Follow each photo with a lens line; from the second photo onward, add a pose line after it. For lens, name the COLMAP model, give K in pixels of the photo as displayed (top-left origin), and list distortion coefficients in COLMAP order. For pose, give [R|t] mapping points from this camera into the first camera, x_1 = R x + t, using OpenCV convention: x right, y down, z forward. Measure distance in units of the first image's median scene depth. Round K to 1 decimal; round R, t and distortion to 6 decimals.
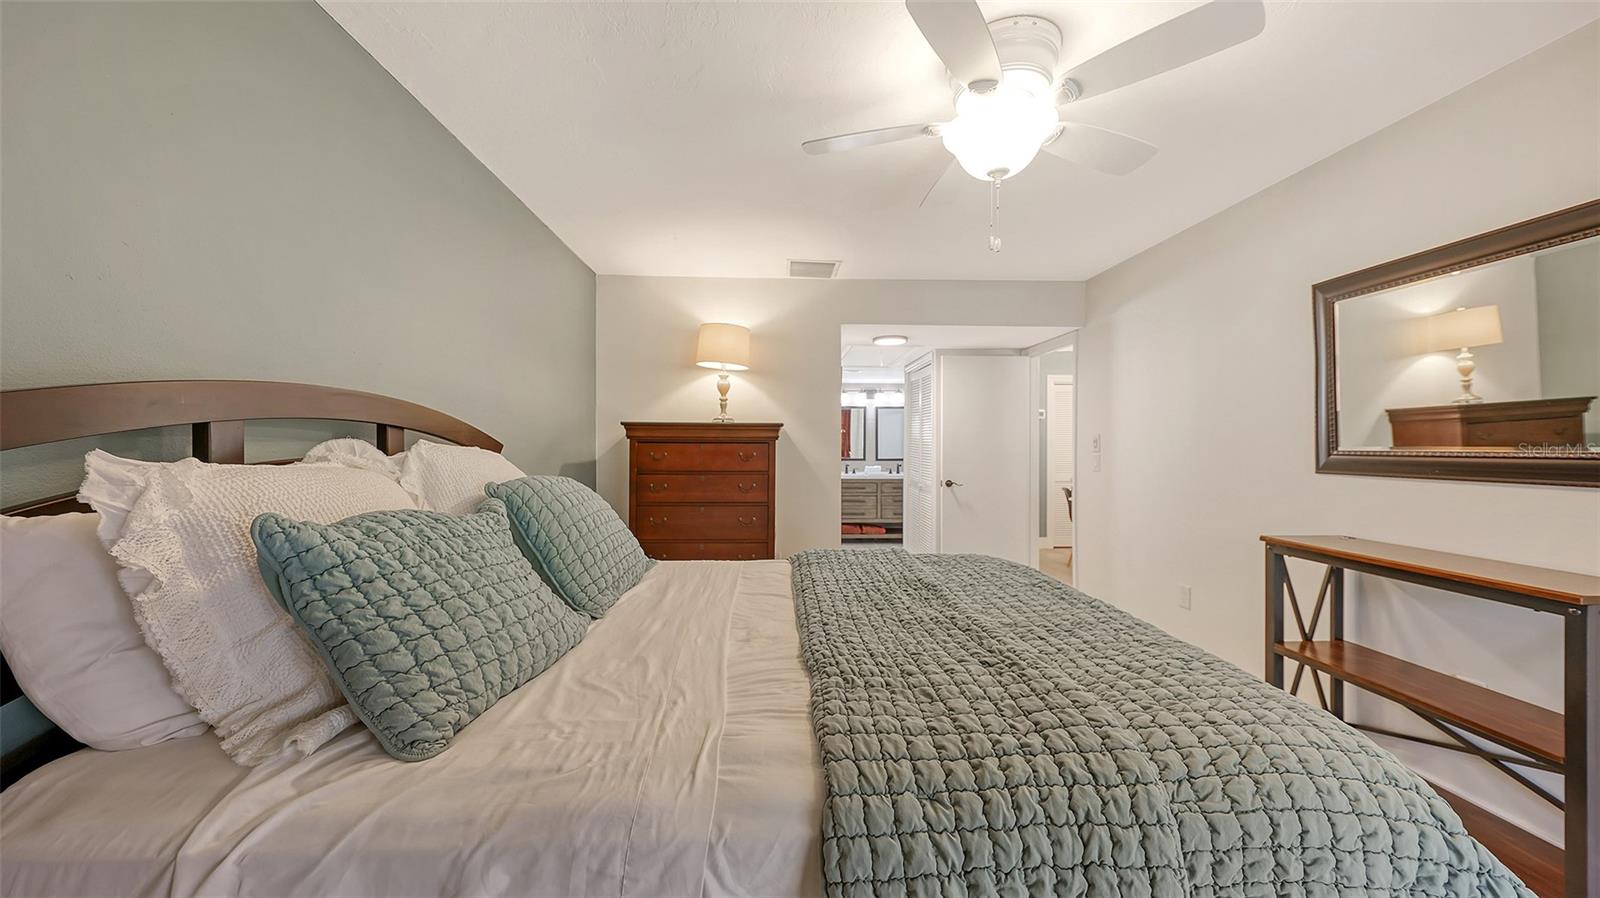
lens RADIAL K [[554.5, 0, 798.3], [0, 554.5, 449.8], [0, 0, 1]] dist [0.009412, -0.000472]
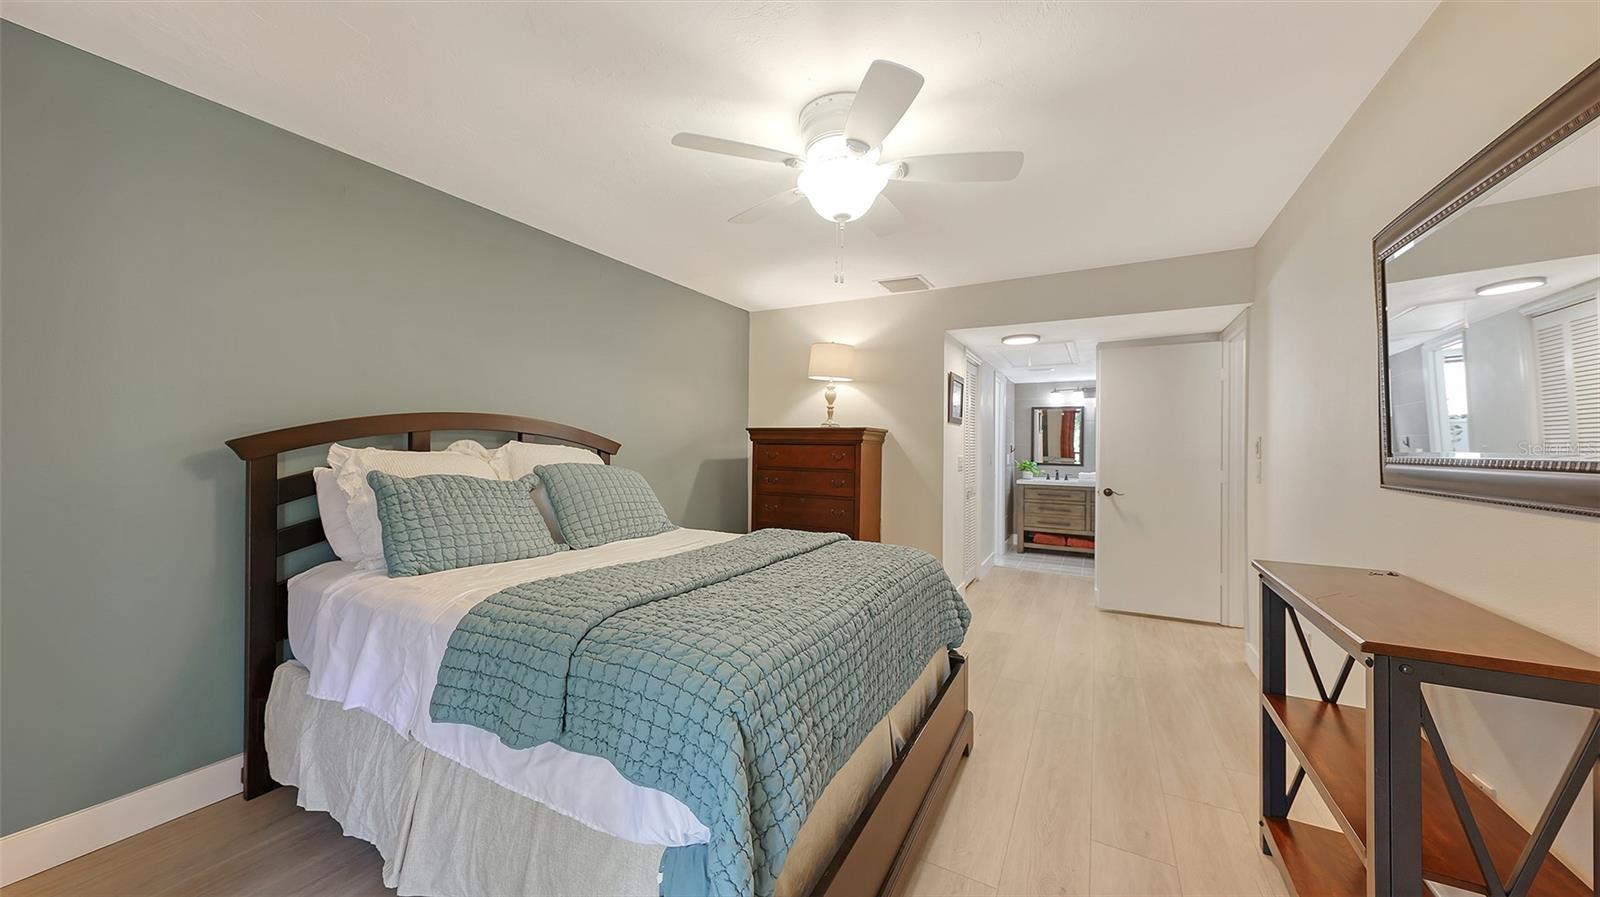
lens RADIAL K [[554.5, 0, 802.0], [0, 554.5, 441.1], [0, 0, 1]] dist [0.009412, -0.000472]
pose [[0.860572, 0.002410, -0.509323, 0.405070], [-0.013437, 0.999748, -0.017973, 0.001606], [0.509152, 0.022310, 0.860388, -0.028329]]
